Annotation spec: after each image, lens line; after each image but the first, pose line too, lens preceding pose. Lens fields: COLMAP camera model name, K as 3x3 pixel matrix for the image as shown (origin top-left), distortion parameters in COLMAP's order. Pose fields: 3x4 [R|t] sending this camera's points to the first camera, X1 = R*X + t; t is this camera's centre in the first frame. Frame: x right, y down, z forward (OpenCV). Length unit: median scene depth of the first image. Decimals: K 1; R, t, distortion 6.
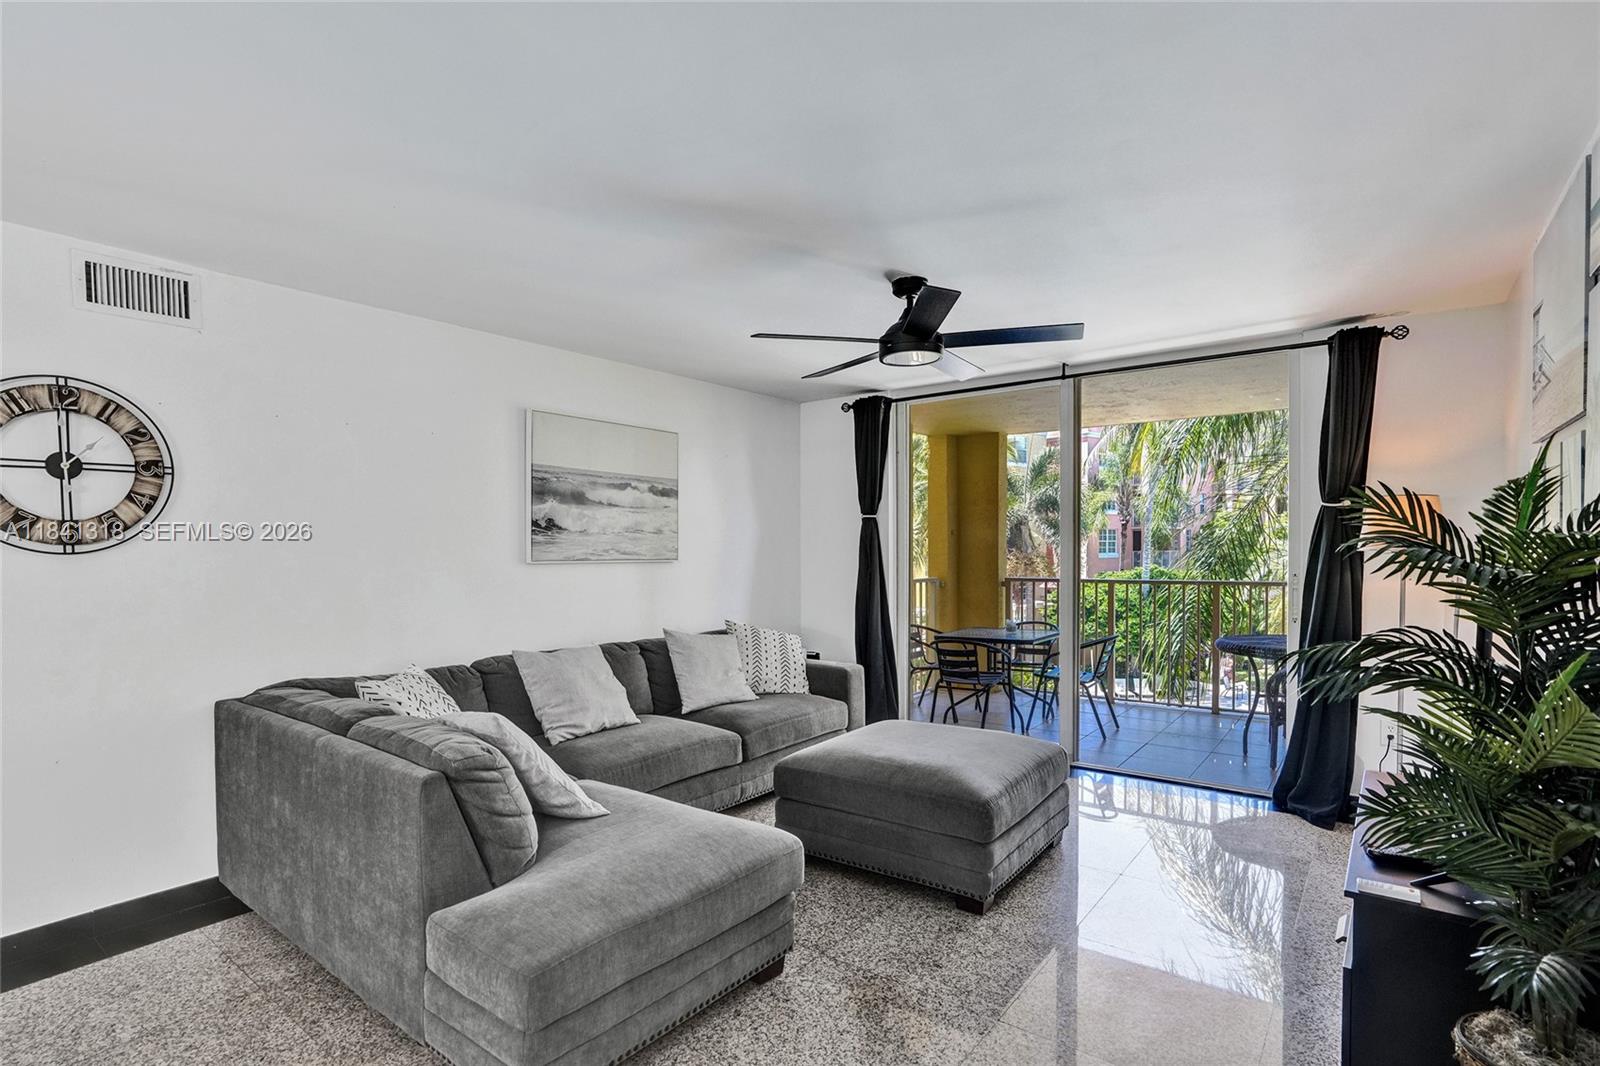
lens RADIAL K [[777.3, 0, 803.4], [0, 777.3, 574.3], [0, 0, 1]] dist [-0.025201, 0.000737]
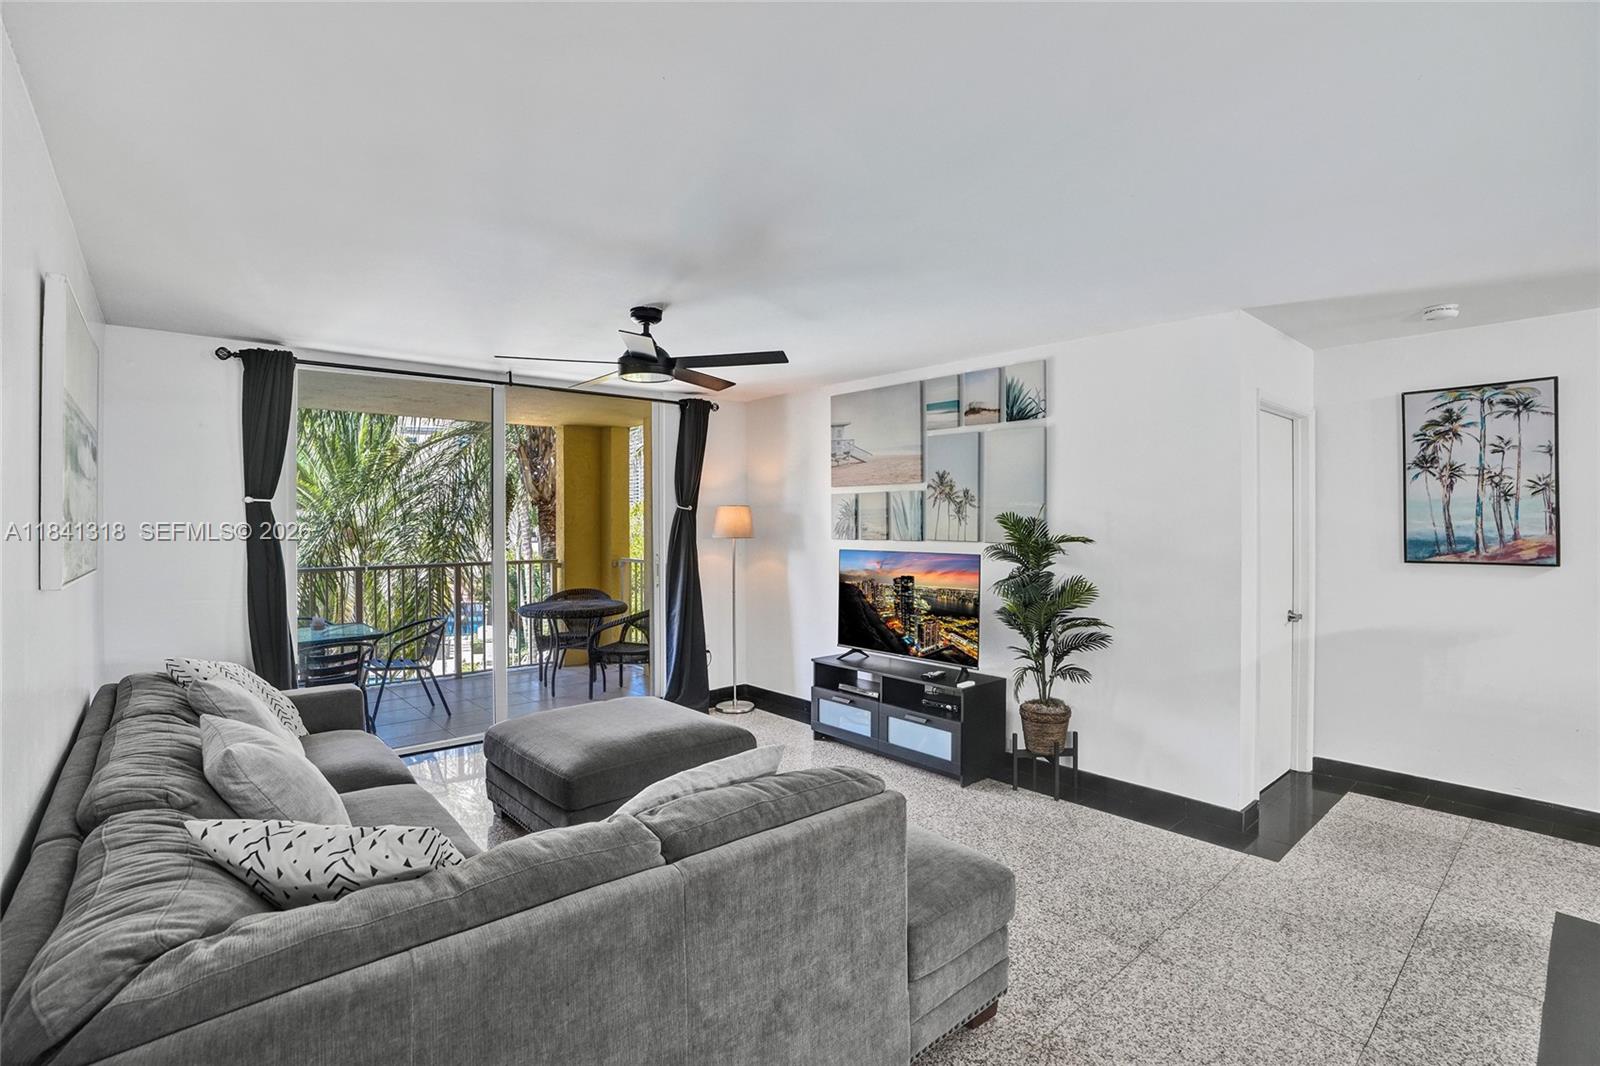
lens RADIAL K [[777.3, 0, 800.6], [0, 777.3, 534.4], [0, 0, 1]] dist [-0.025201, 0.000737]
pose [[0.185124, -0.020480, 0.982502, -0.730697], [0.029581, 0.999446, 0.015259, -0.047906], [-0.982270, 0.026239, 0.185627, 0.423302]]
